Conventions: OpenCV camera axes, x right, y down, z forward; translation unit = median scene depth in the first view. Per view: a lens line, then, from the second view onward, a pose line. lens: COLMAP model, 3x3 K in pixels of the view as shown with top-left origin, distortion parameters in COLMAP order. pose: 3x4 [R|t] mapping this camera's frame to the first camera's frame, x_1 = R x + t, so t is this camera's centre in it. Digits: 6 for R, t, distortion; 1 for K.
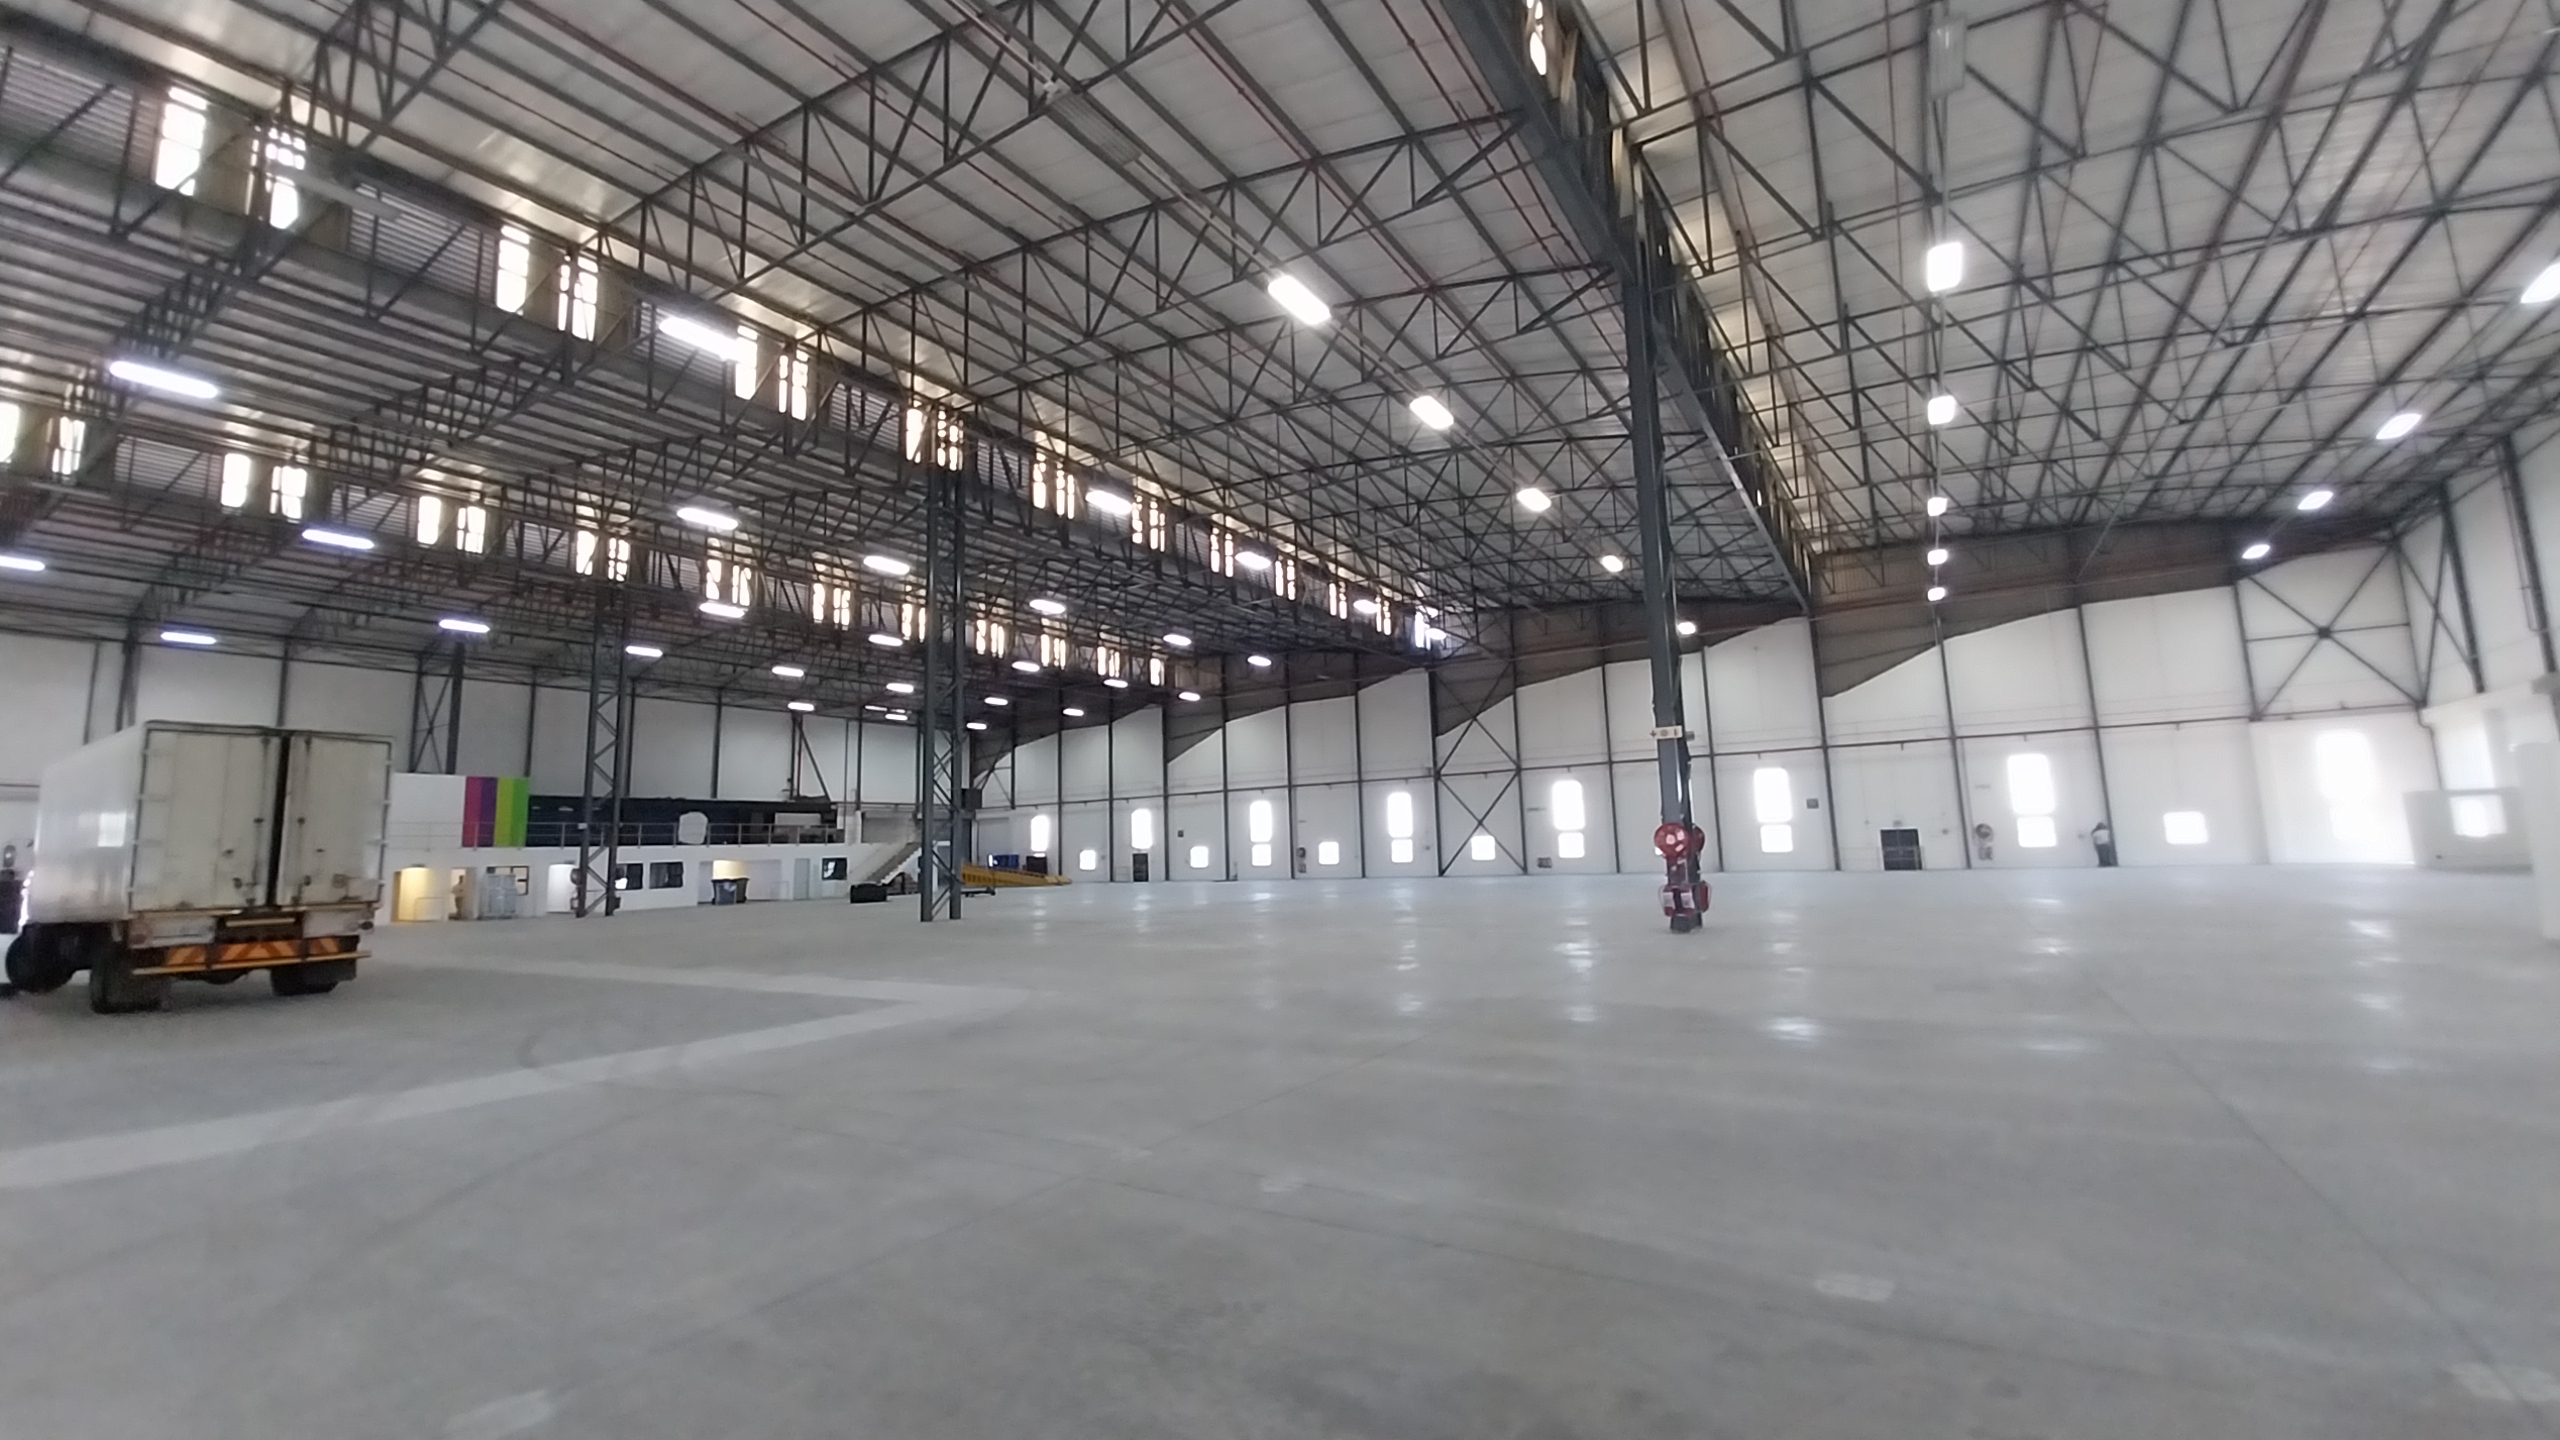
lens RADIAL K [[1017.0, 0, 1260.0], [0, 1017.0, 718.5], [0, 0, 1]] dist [0.007890, -0.003410]
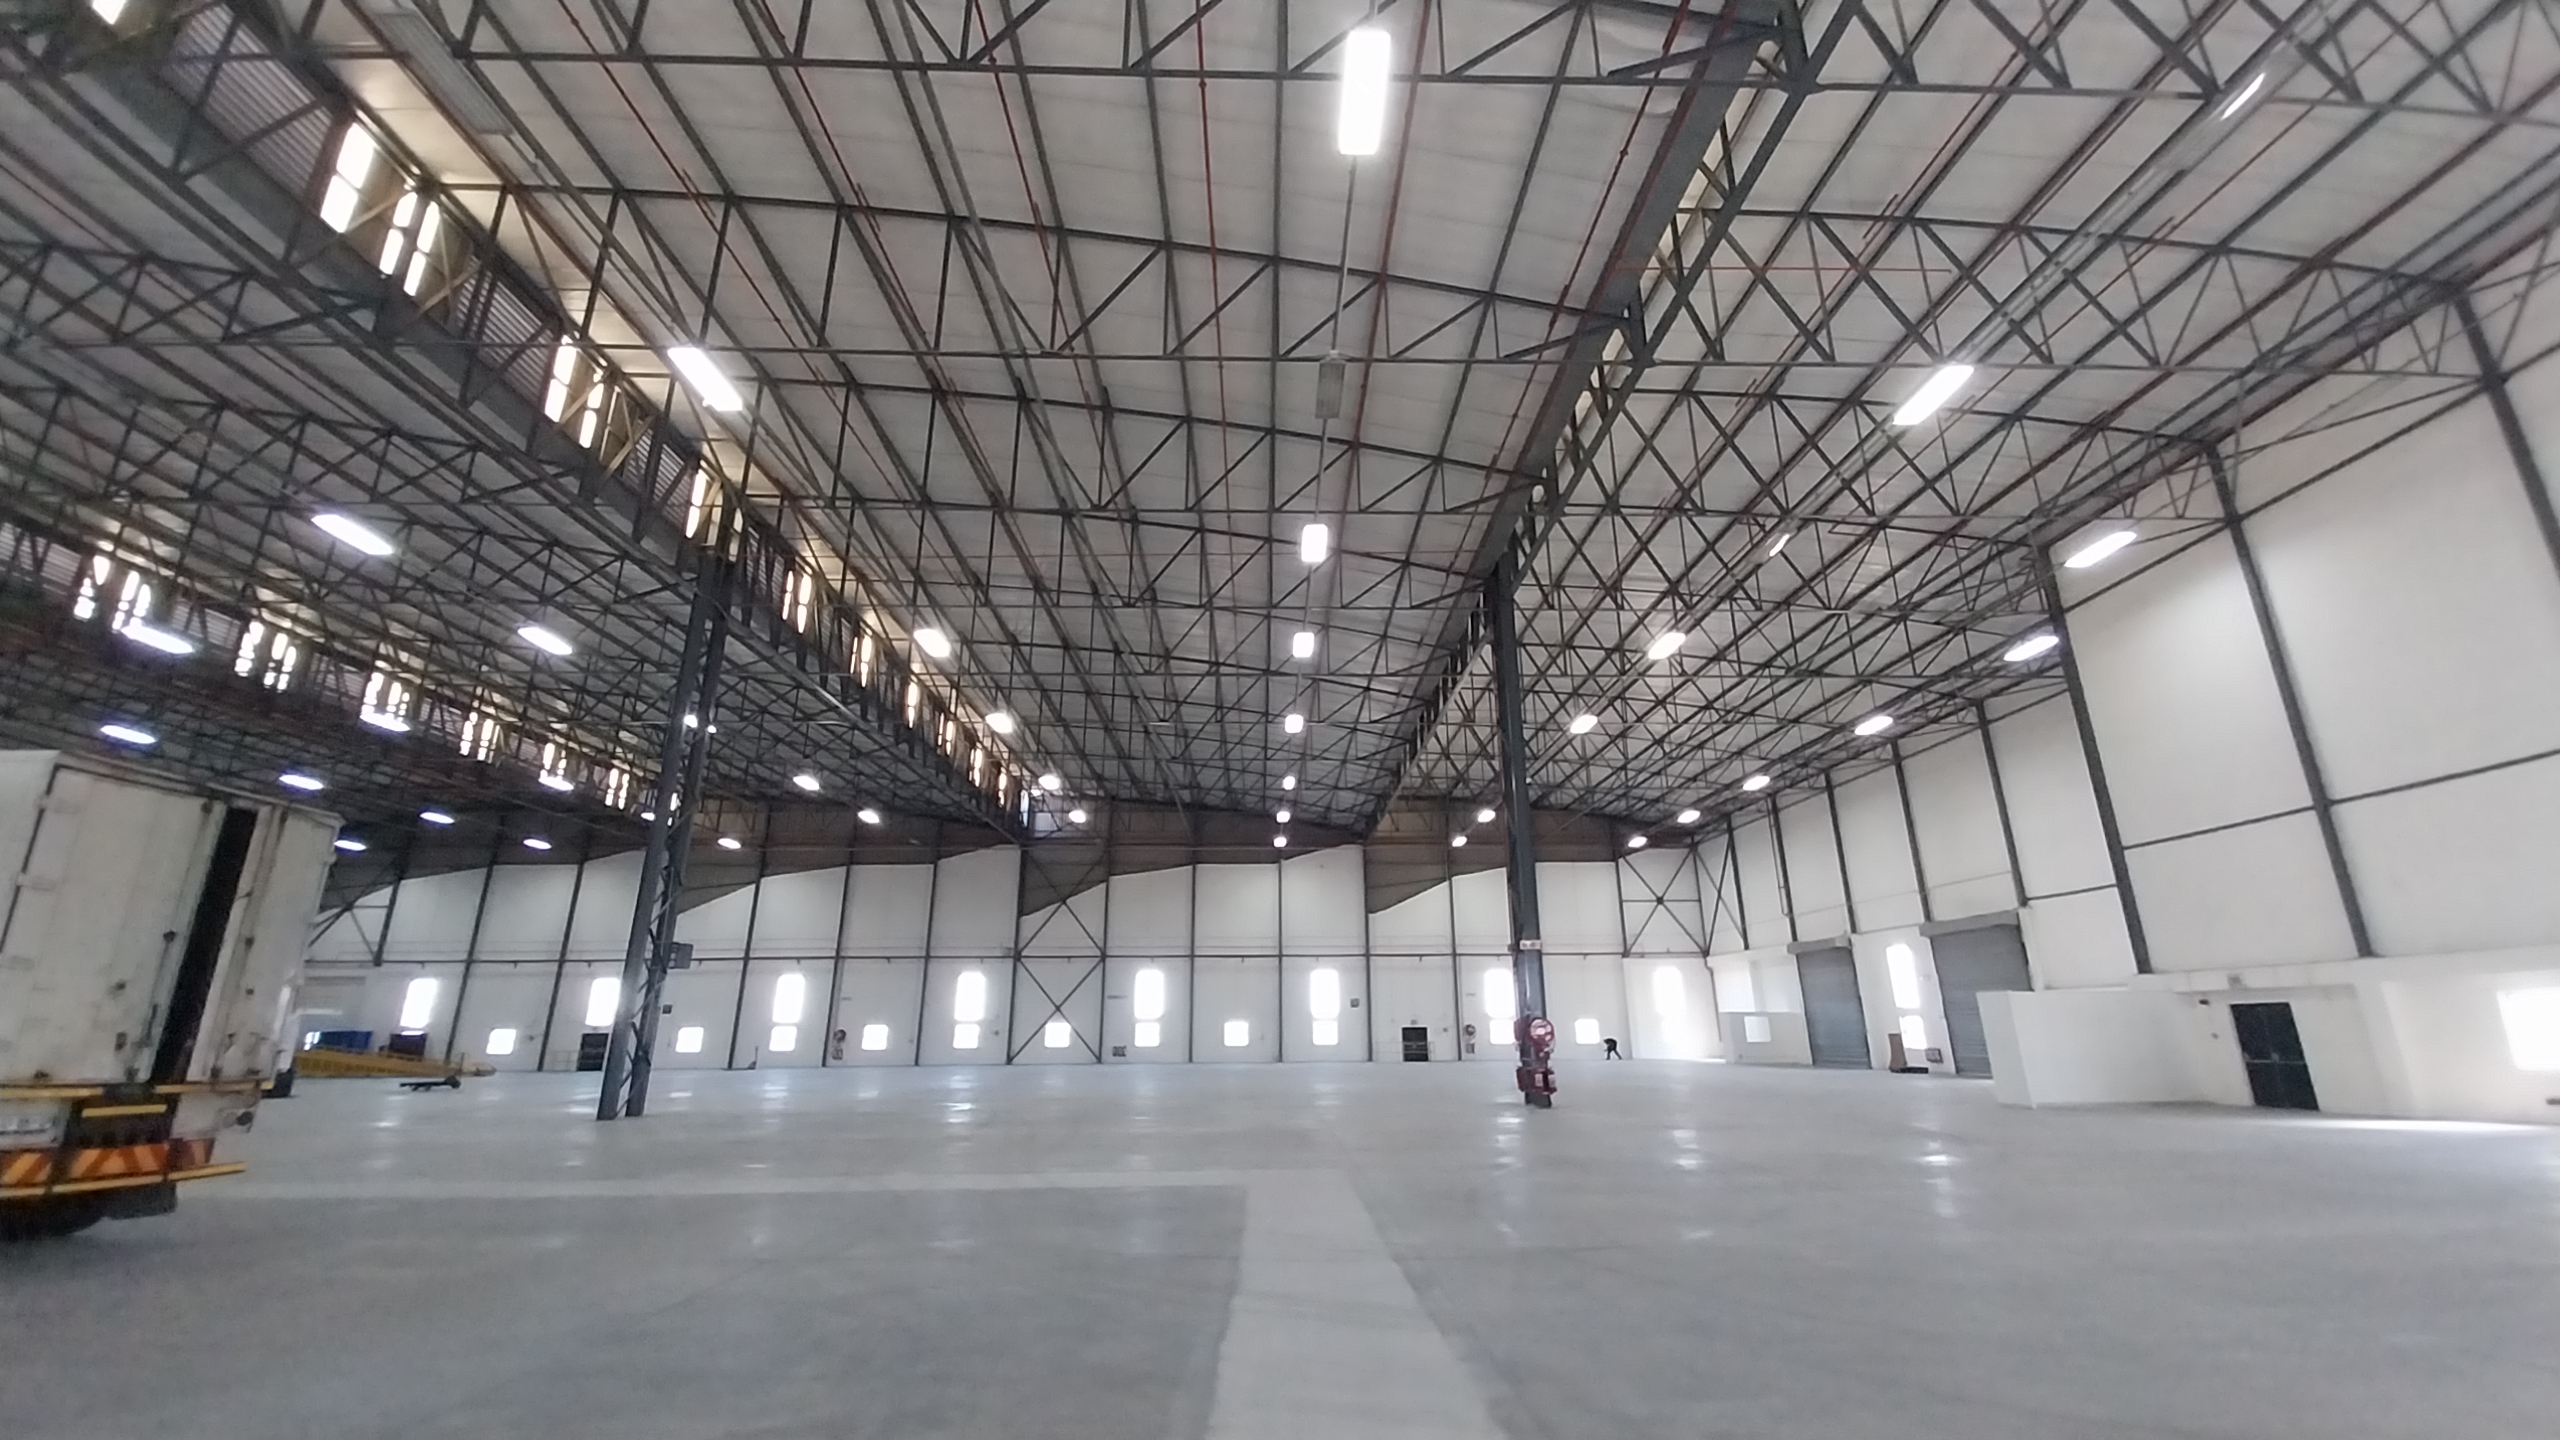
lens RADIAL K [[1017.0, 0, 1289.1], [0, 1017.0, 719.9], [0, 0, 1]] dist [0.007890, -0.003410]
pose [[0.822641, 0.189838, 0.535933, -0.192590], [-0.092627, 0.974767, -0.203102, 0.008907], [-0.560966, 0.117438, 0.819467, 0.026392]]
